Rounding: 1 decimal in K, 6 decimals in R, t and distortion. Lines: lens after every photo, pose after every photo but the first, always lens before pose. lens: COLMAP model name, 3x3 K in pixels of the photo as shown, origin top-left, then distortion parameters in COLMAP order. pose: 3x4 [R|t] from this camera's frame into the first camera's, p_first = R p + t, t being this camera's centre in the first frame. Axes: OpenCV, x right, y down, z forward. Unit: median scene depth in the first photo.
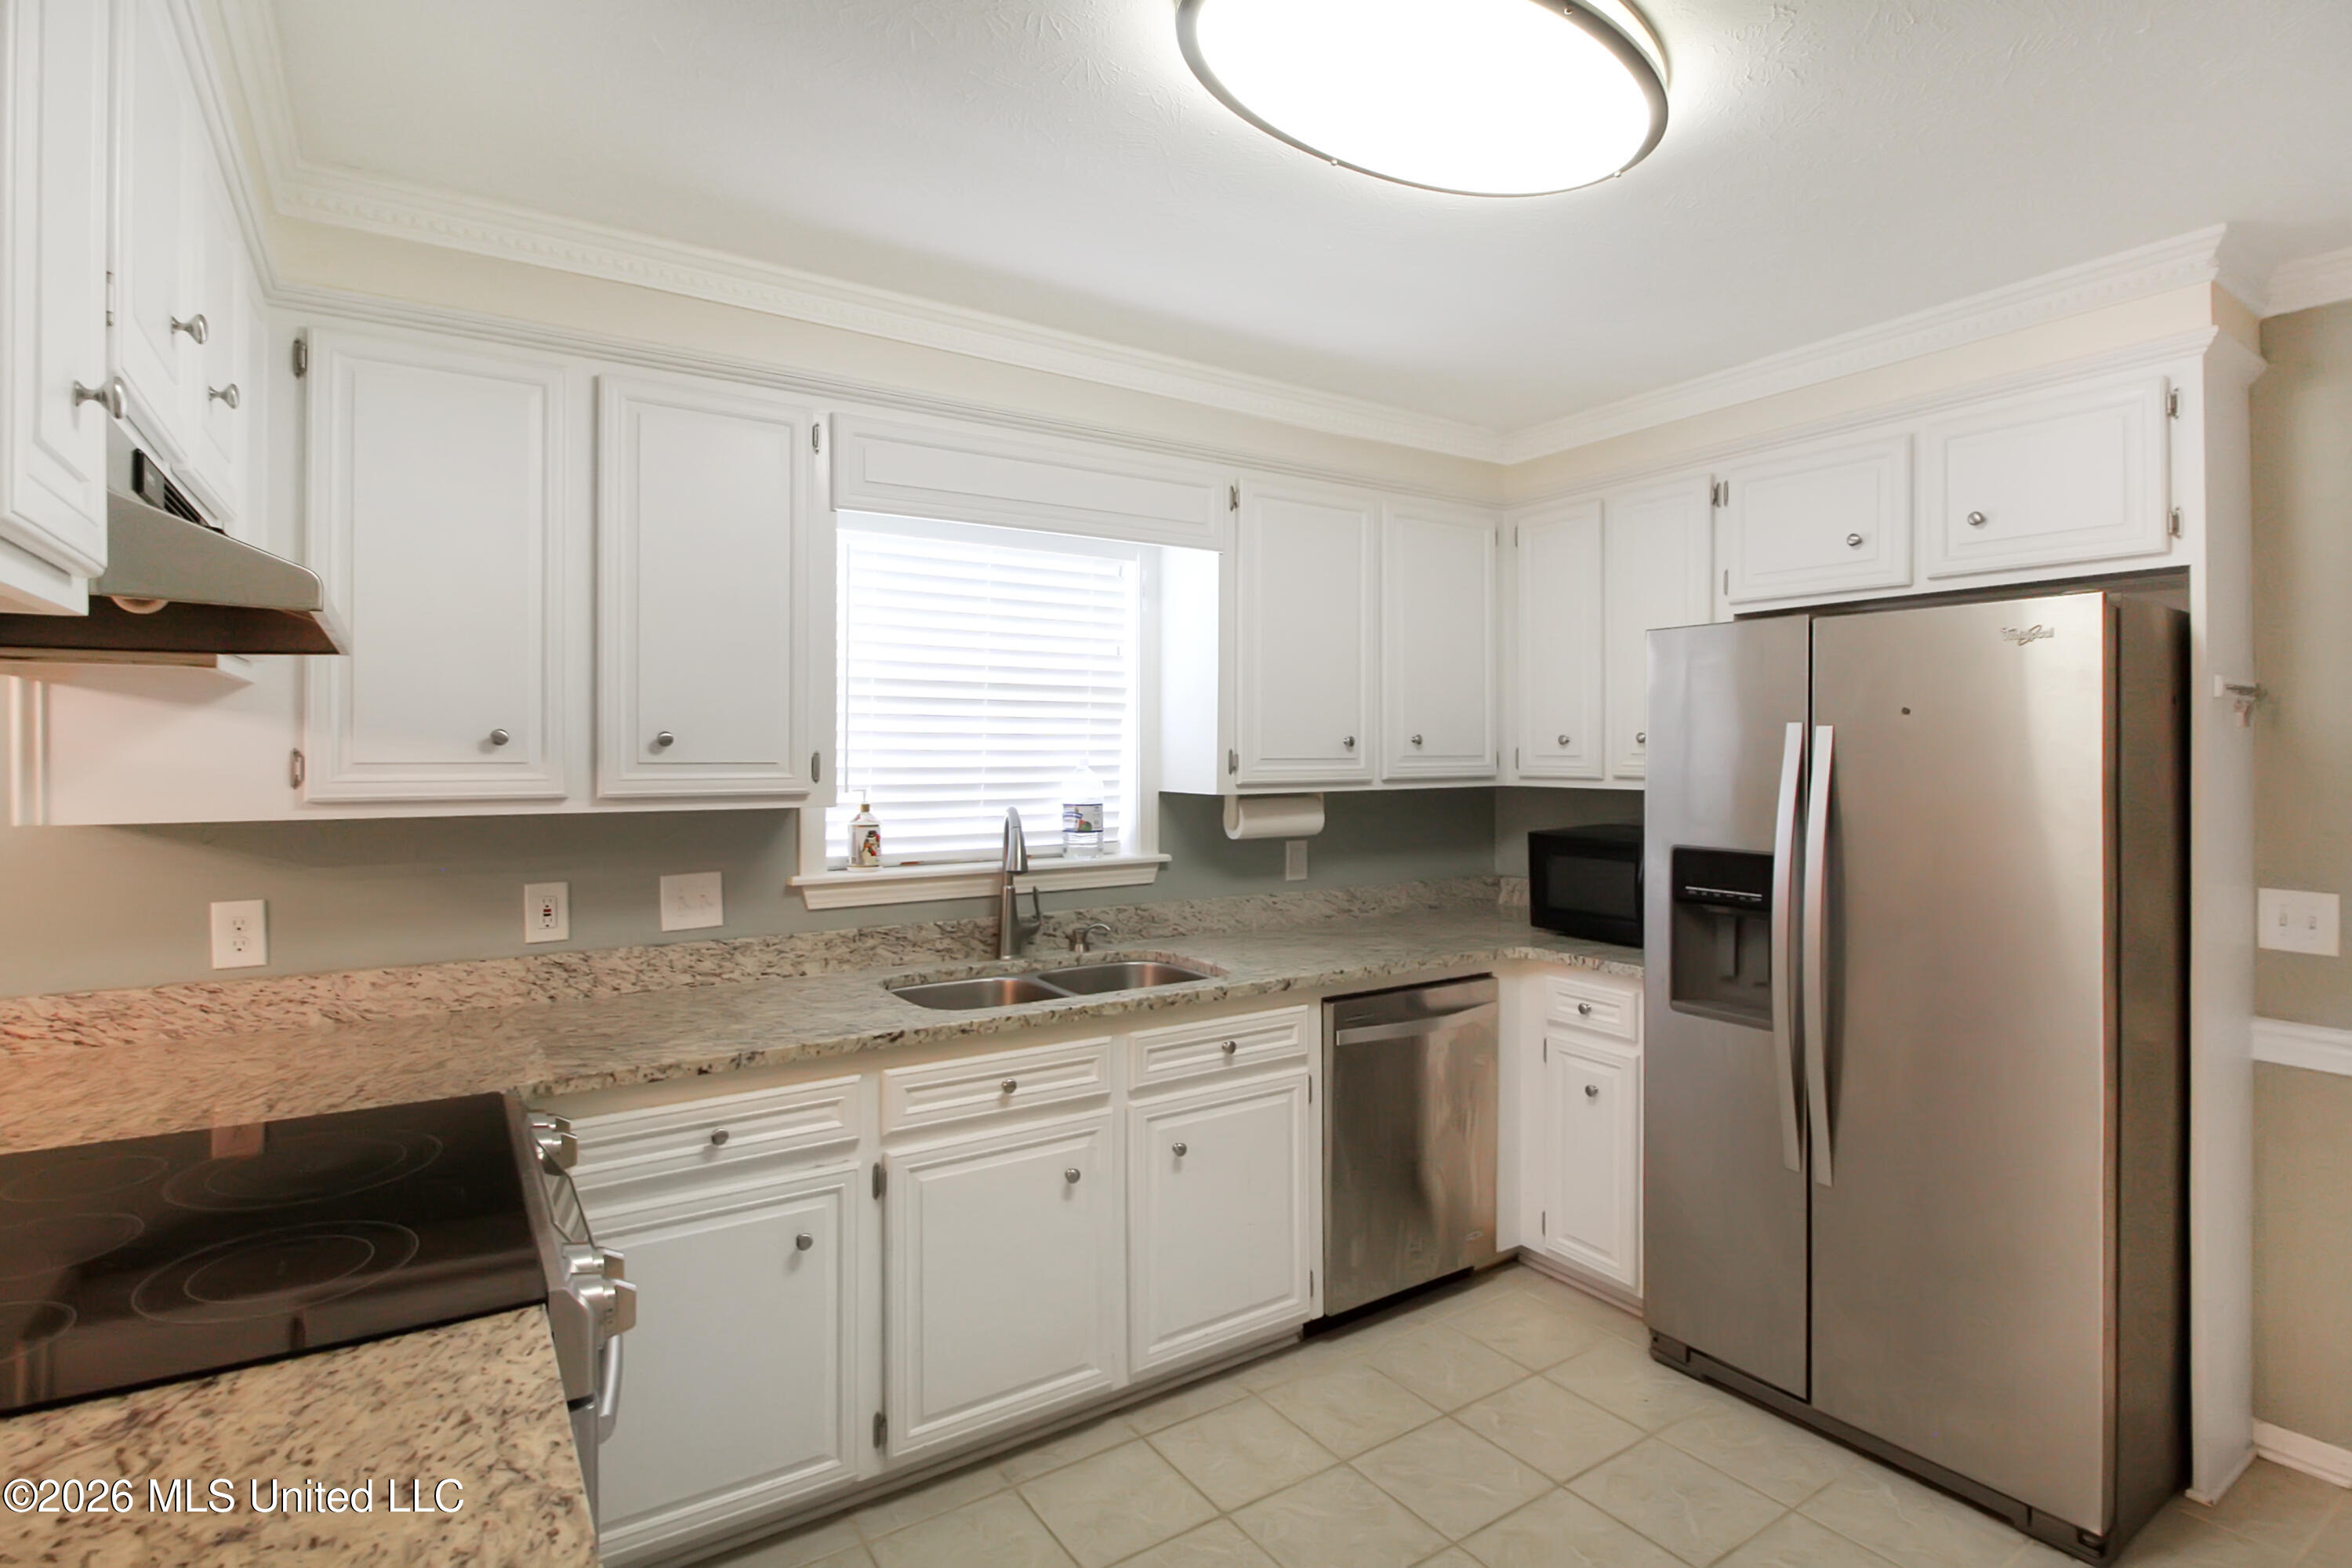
lens RADIAL K [[1131.6, 0, 1167.3], [0, 1131.6, 743.4], [0, 0, 1]] dist [0.000465, -0.011856]
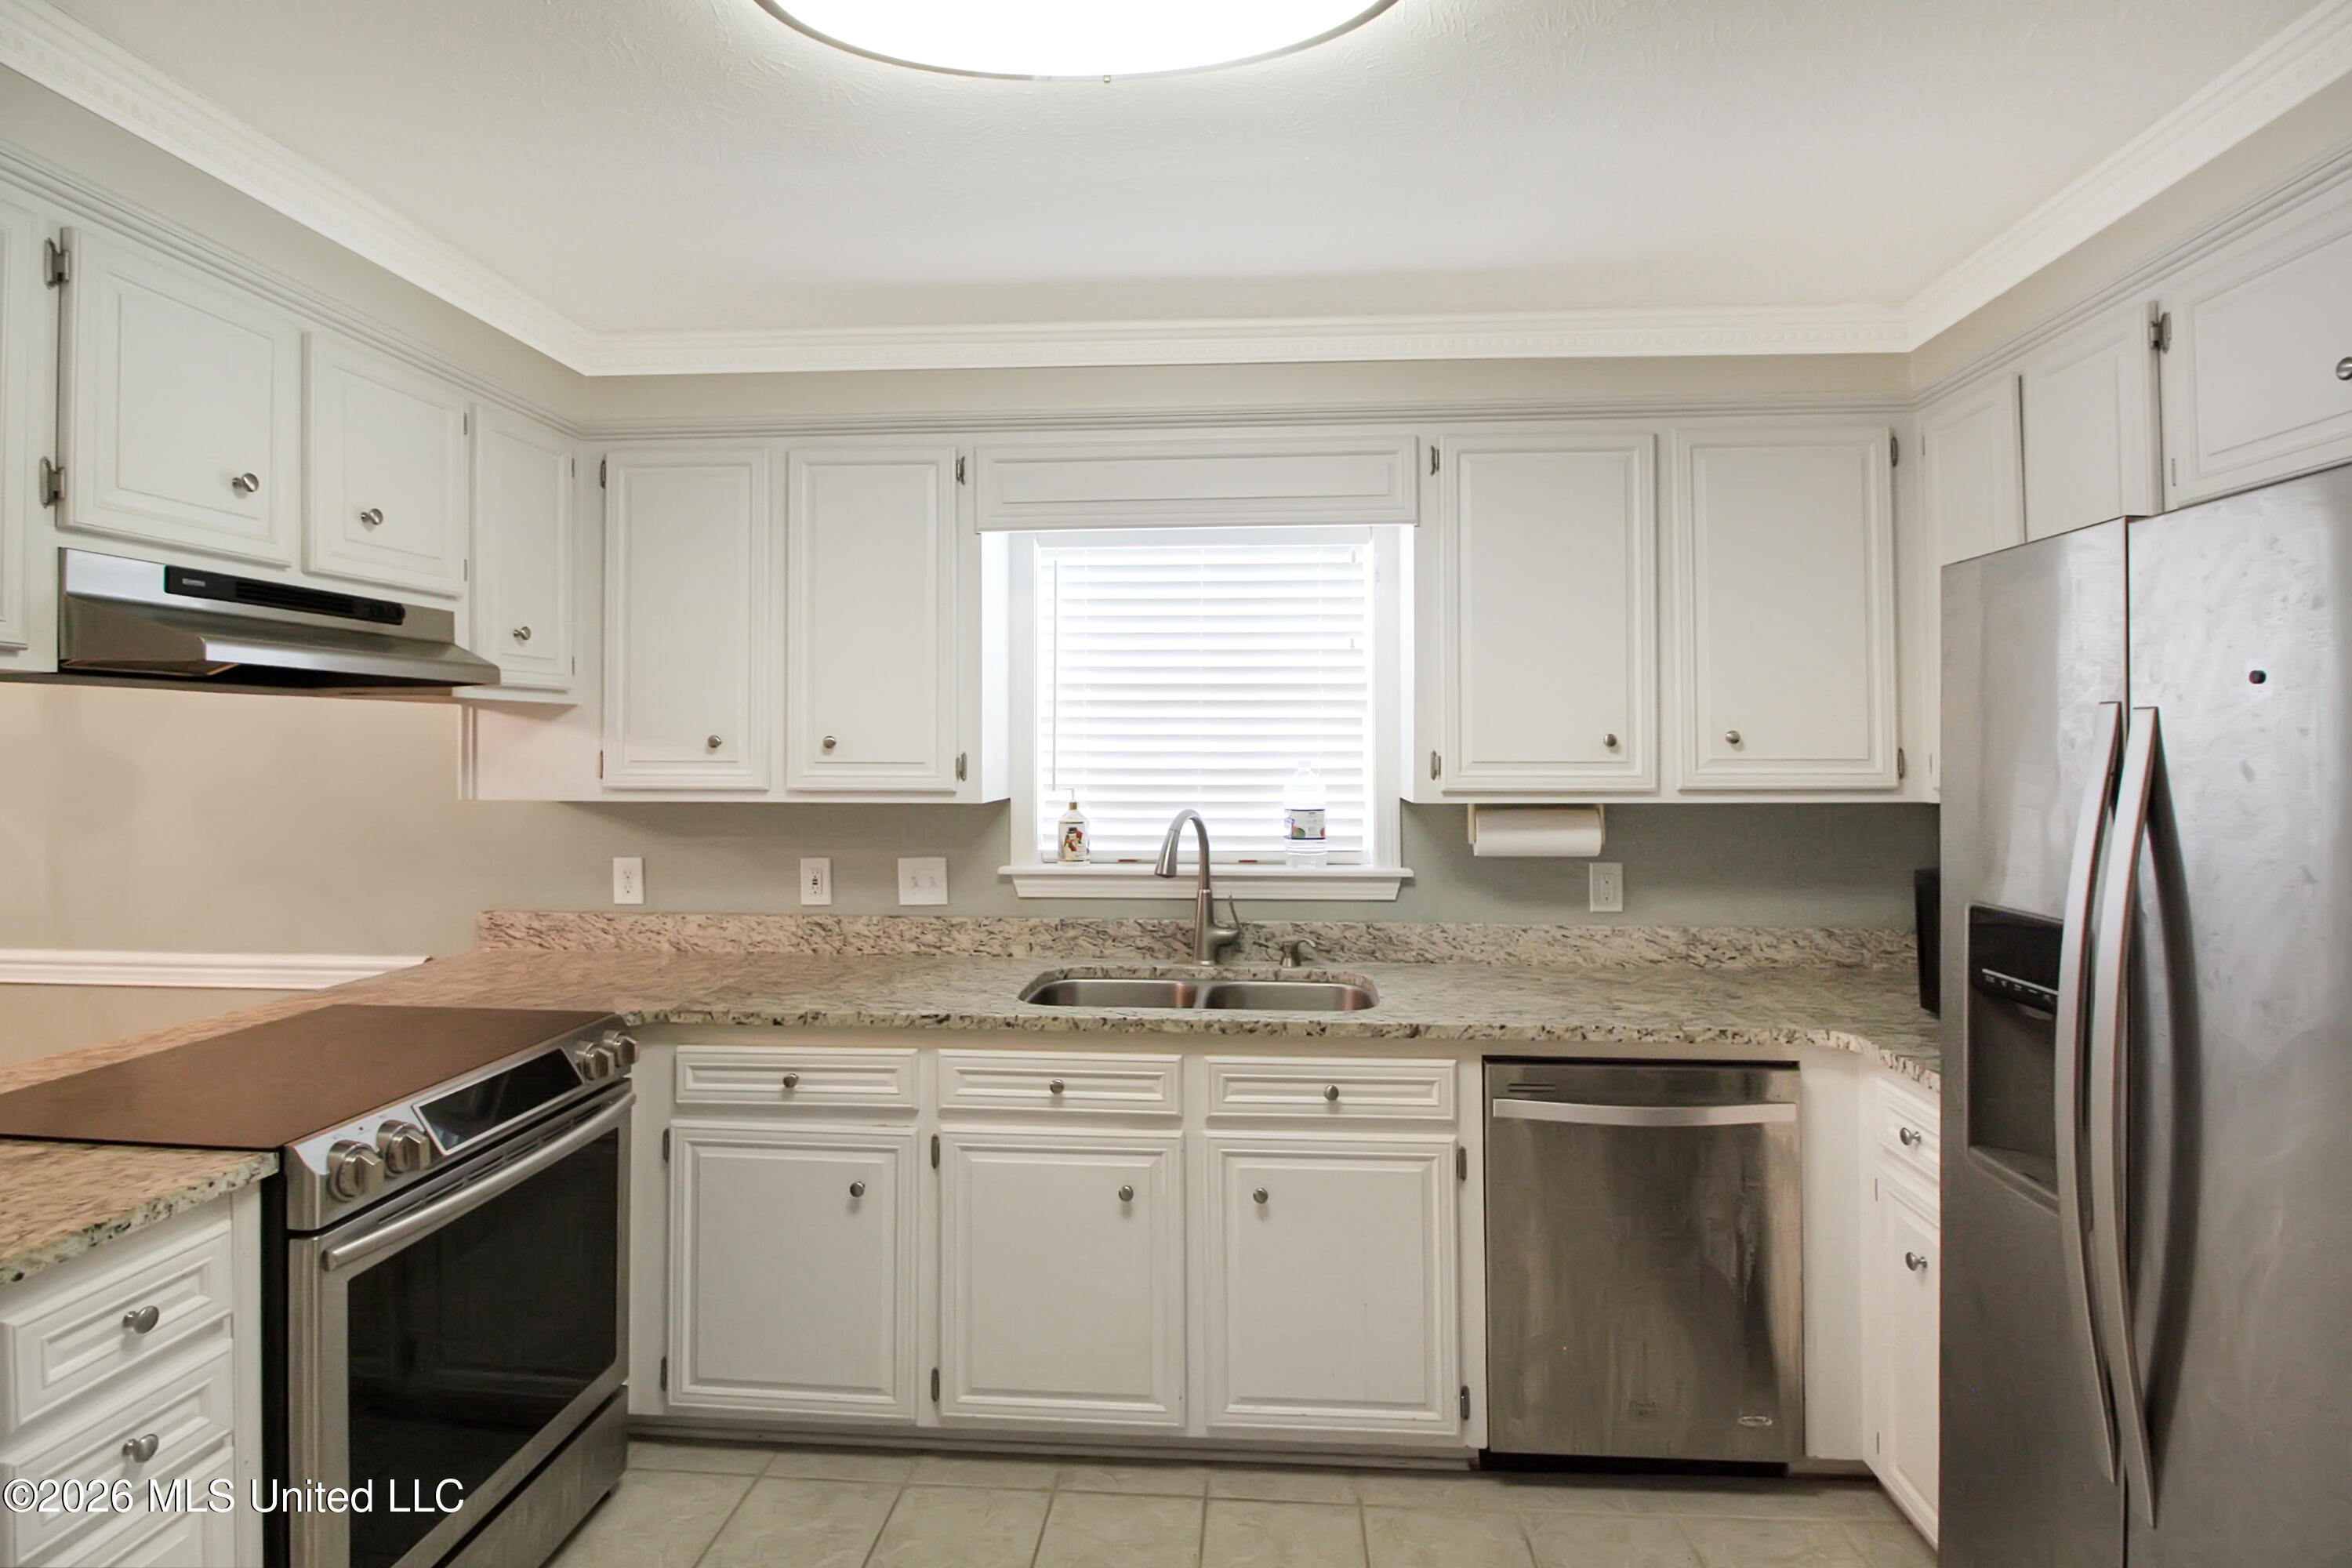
lens RADIAL K [[1111.3, 0, 1193.1], [0, 1111.3, 725.3], [0, 0, 1]] dist [0.000333, -0.011441]
pose [[0.800114, -0.014299, -0.599678, 0.473515], [0.003539, 0.999811, -0.019117, 0.001504], [0.599838, 0.013174, 0.800013, 0.239841]]
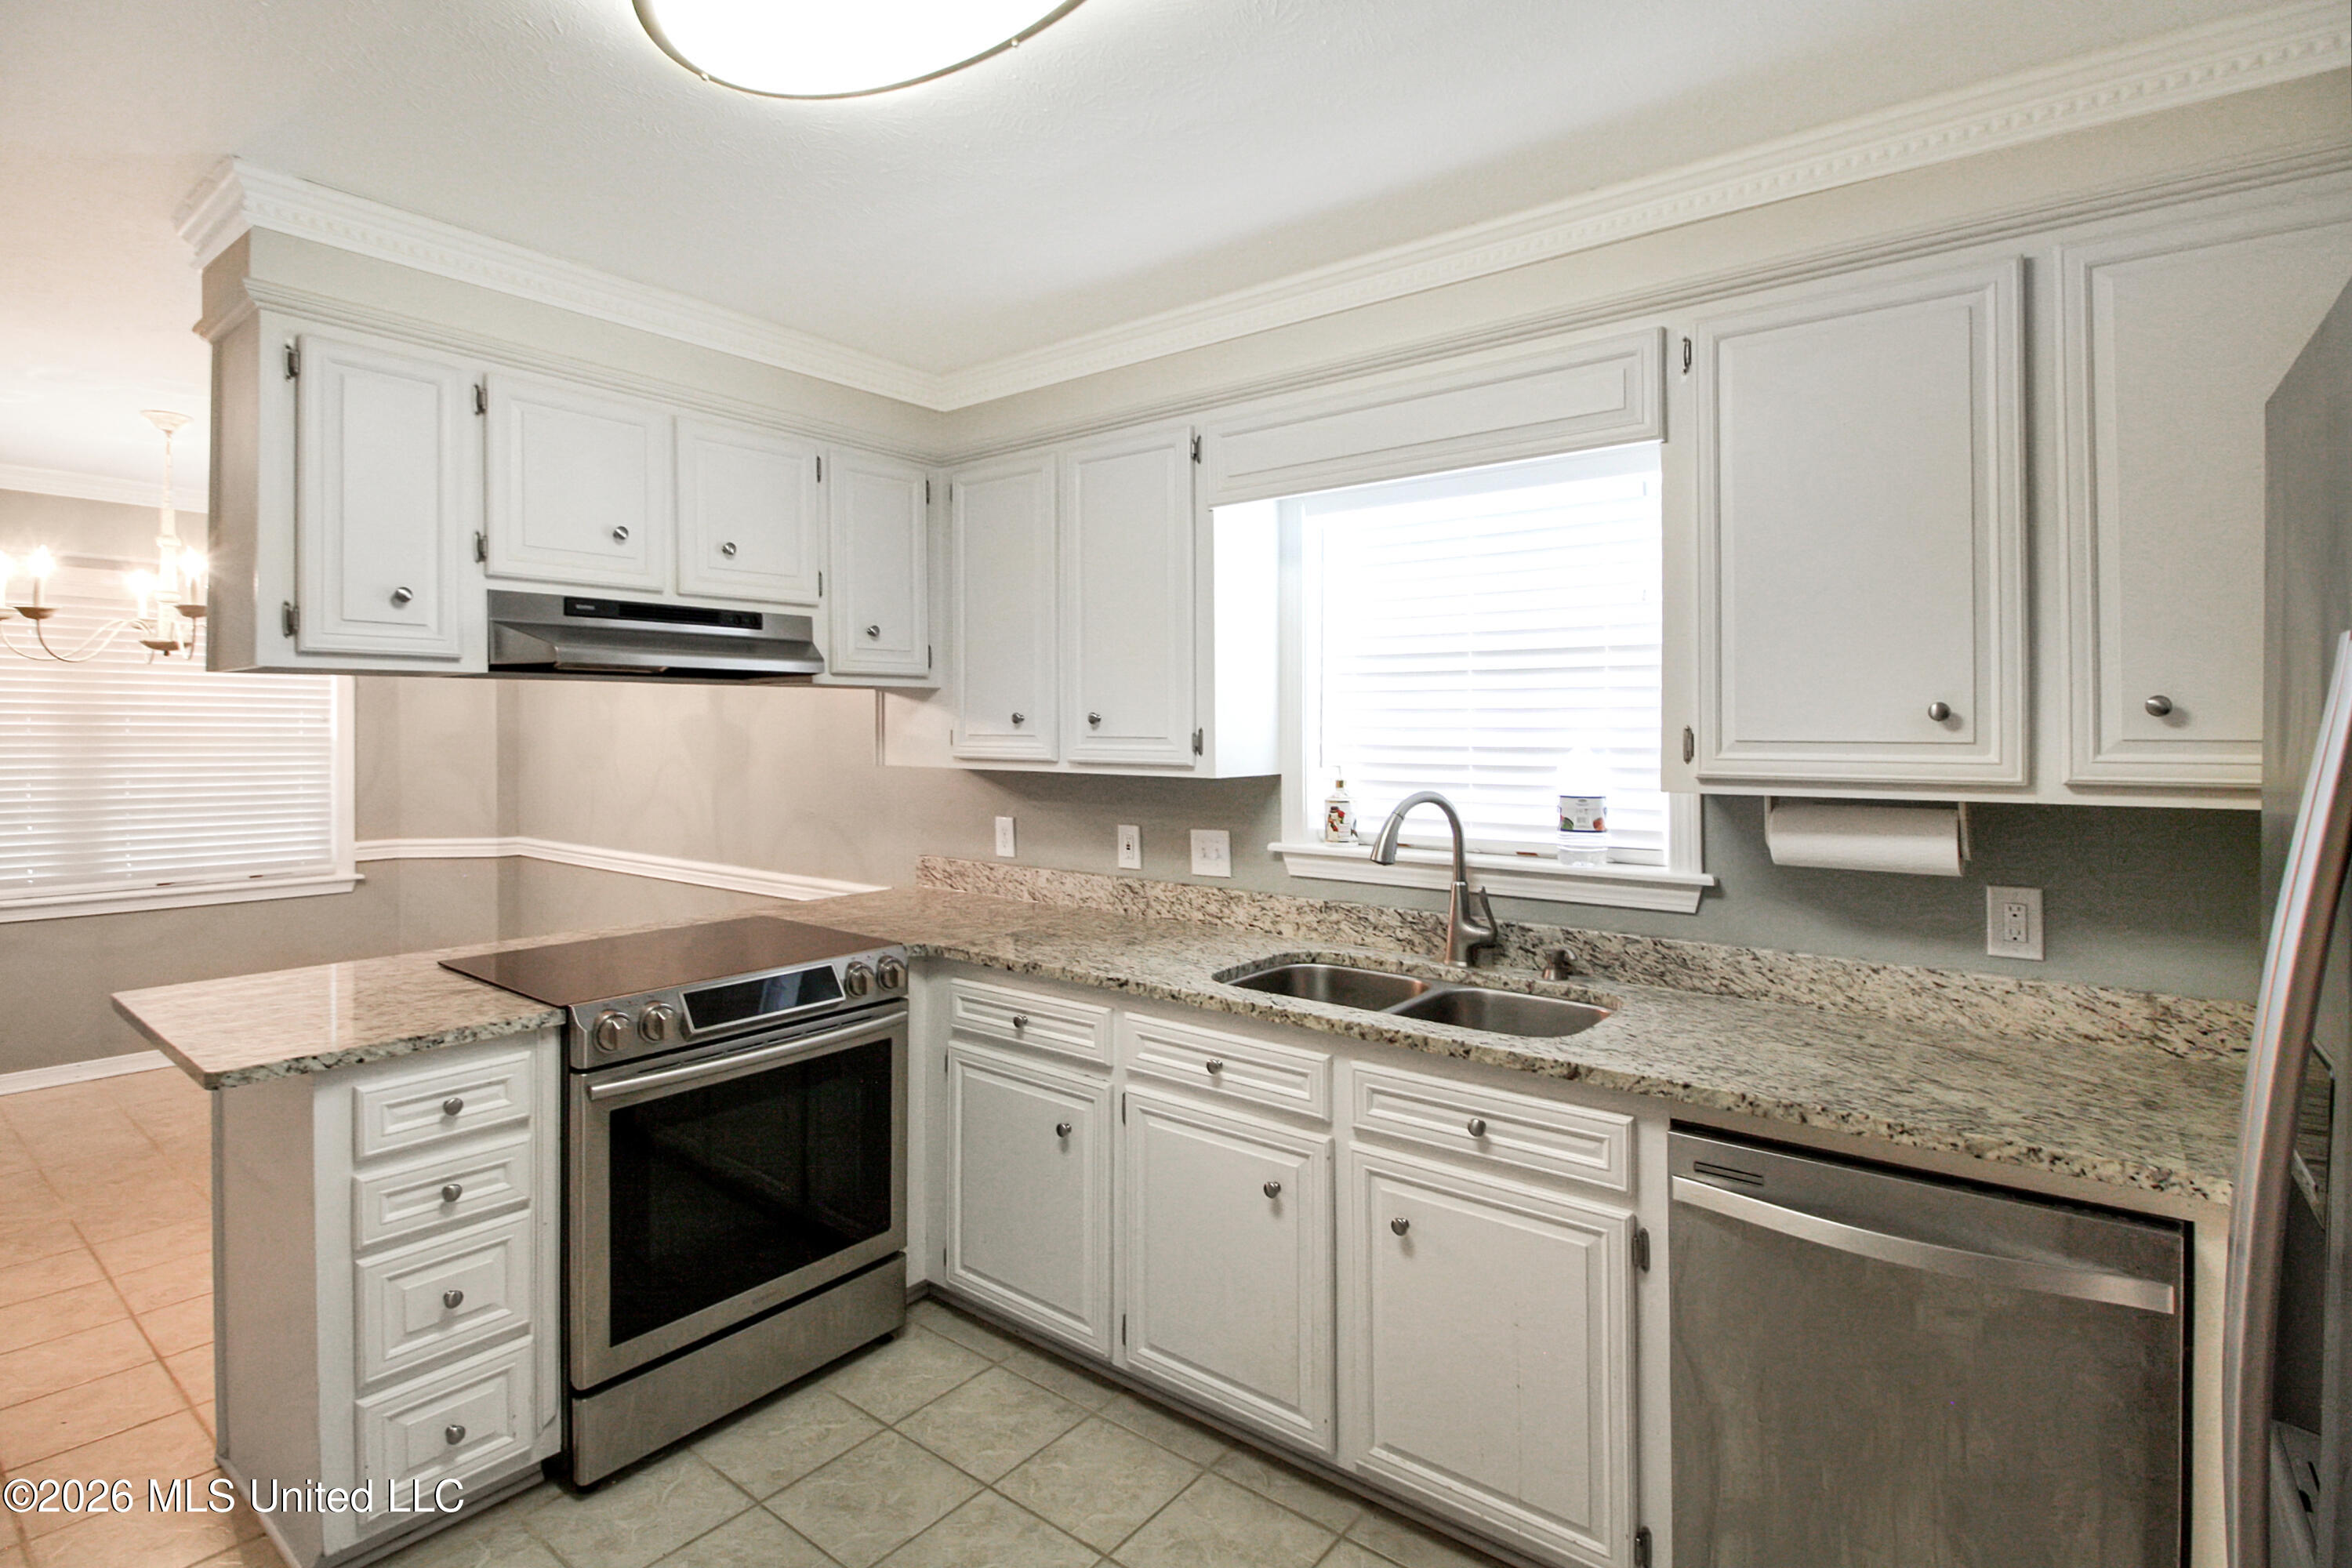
lens RADIAL K [[1111.3, 0, 1193.1], [0, 1111.3, 725.3], [0, 0, 1]] dist [0.000333, -0.011441]
pose [[0.338184, -0.002011, -0.941078, 0.659847], [0.003490, 0.999994, -0.000883, 0.004518], [0.941074, -0.002986, 0.338189, 0.561940]]
